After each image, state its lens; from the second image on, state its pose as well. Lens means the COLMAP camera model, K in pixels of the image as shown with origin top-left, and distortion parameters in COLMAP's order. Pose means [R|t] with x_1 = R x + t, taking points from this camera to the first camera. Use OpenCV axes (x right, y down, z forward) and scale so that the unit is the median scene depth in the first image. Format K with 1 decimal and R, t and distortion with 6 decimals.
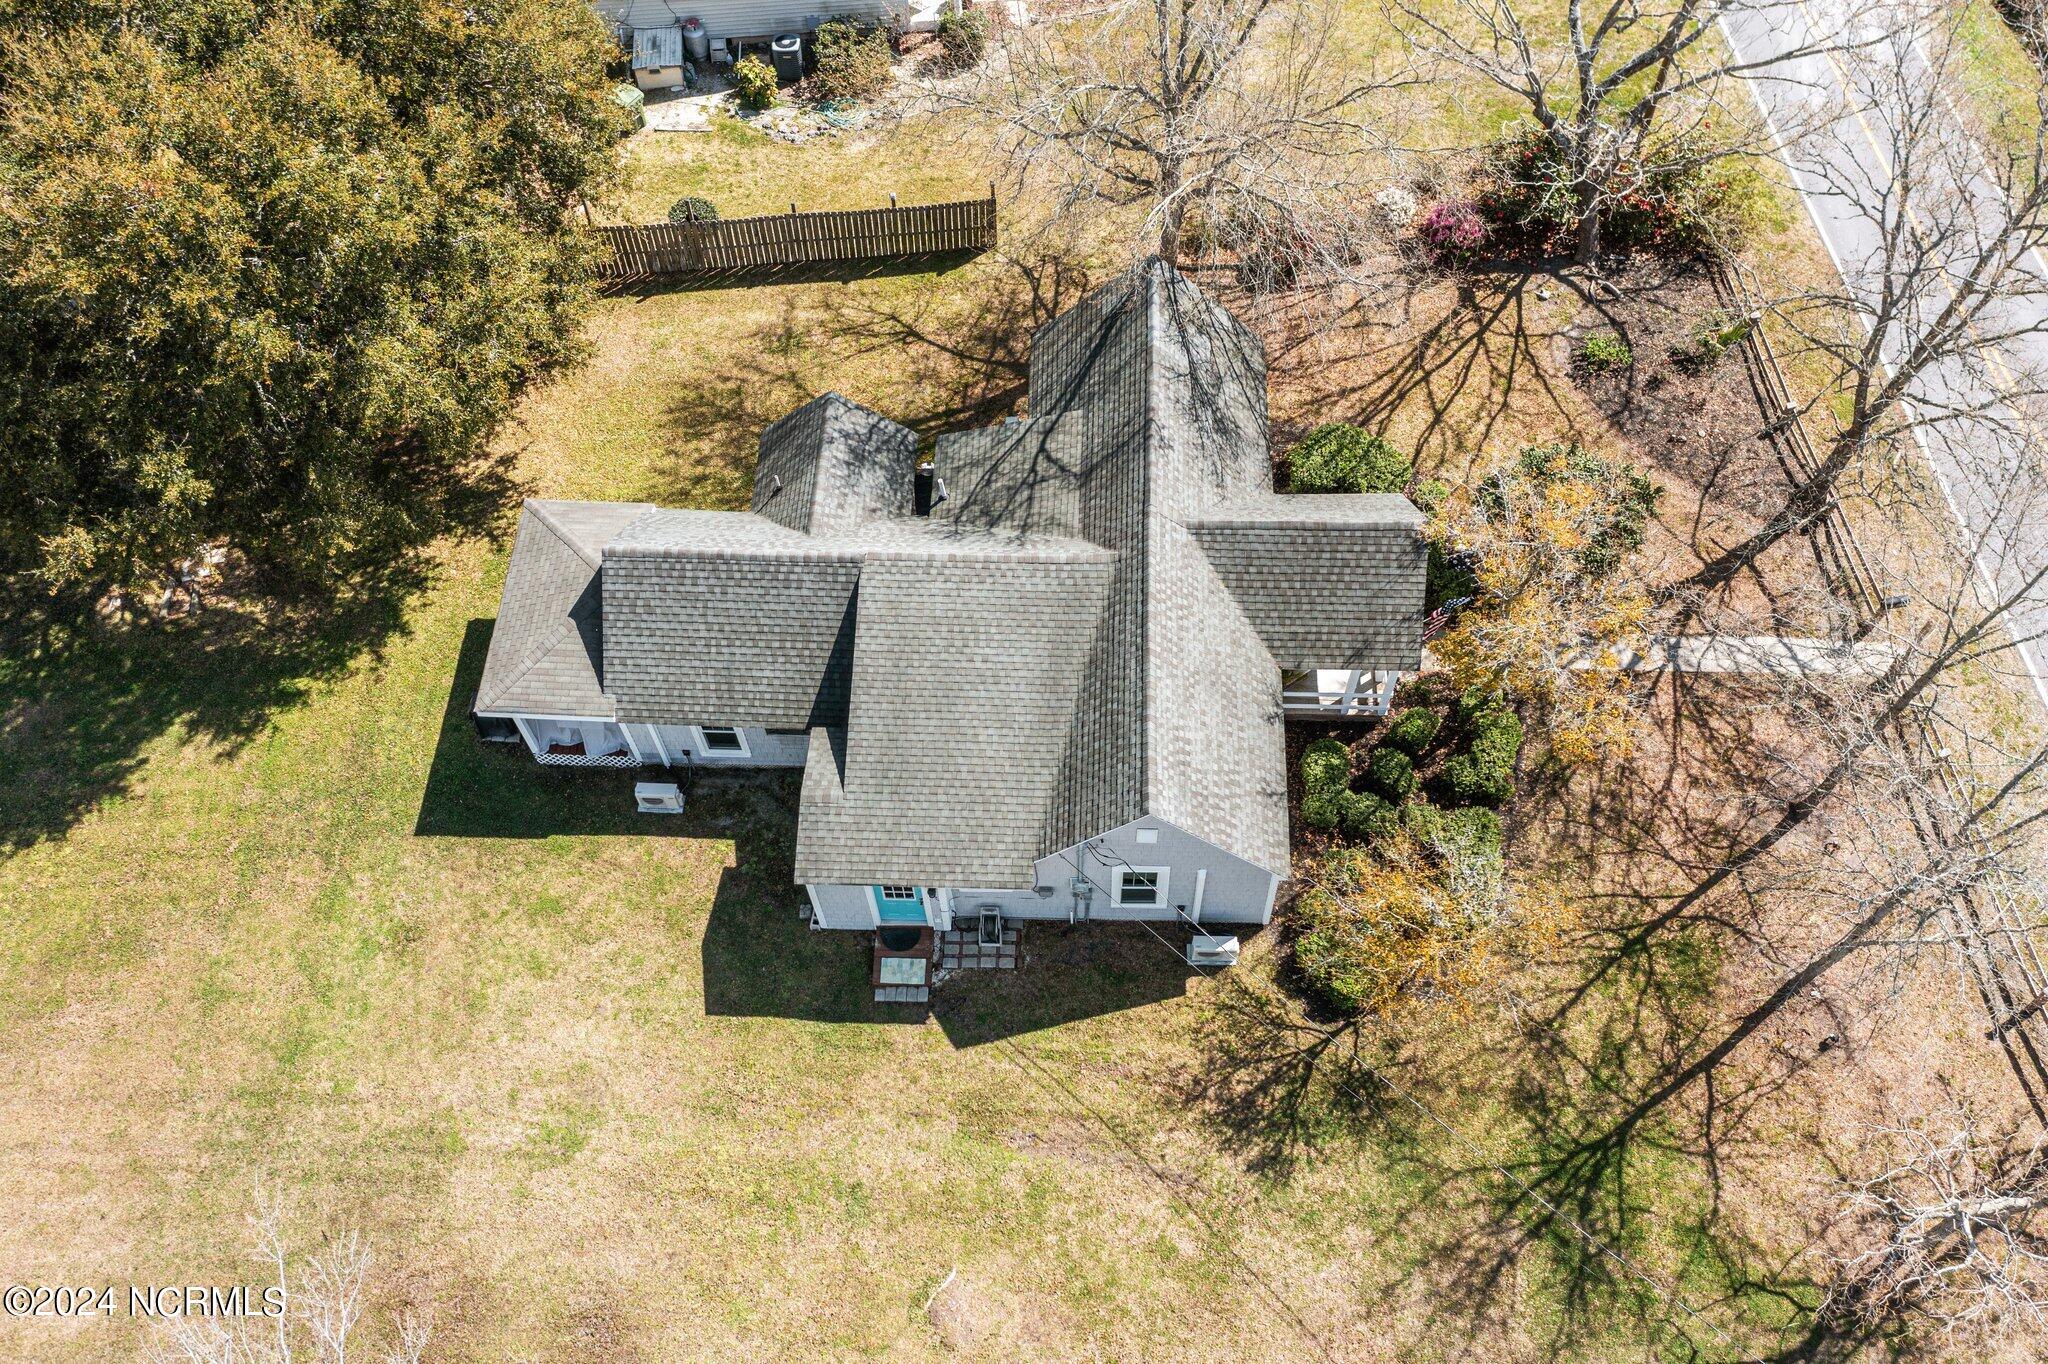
lens RADIAL K [[1611.0, 0, 1013.6], [0, 1611.0, 687.0], [0, 0, 1]] dist [-0.028252, 0.021719]
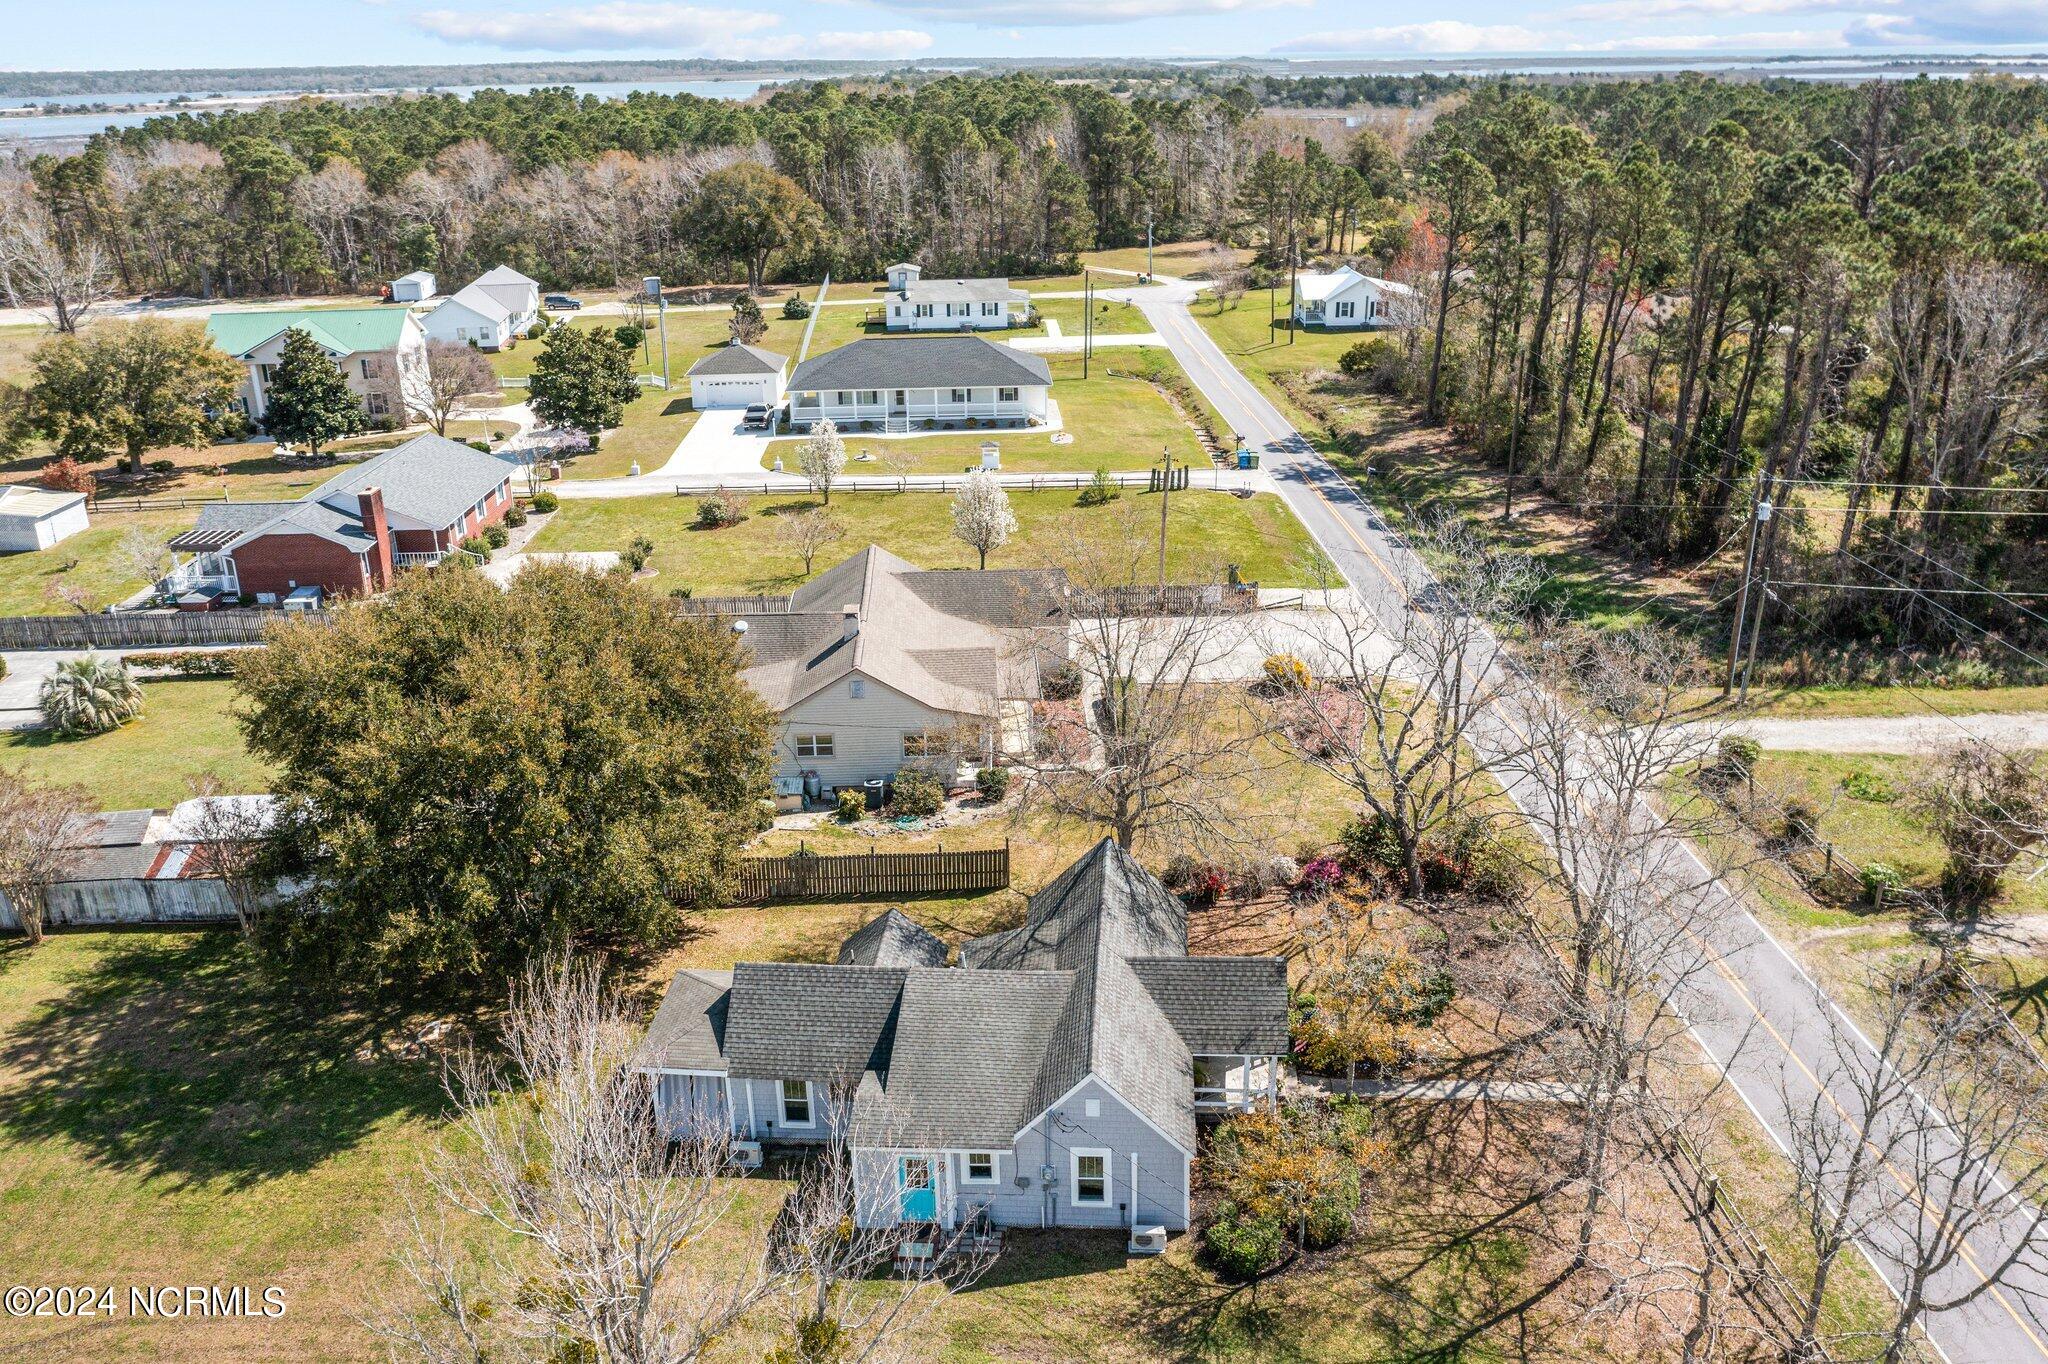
lens RADIAL K [[1611.0, 0, 1018.1], [0, 1611.0, 678.3], [0, 0, 1]] dist [-0.028252, 0.021719]
pose [[0.999491, 0.018022, -0.026318, 0.042376], [-0.030327, 0.792619, -0.608962, 0.604492], [0.009885, 0.609451, 0.792762, -0.347392]]
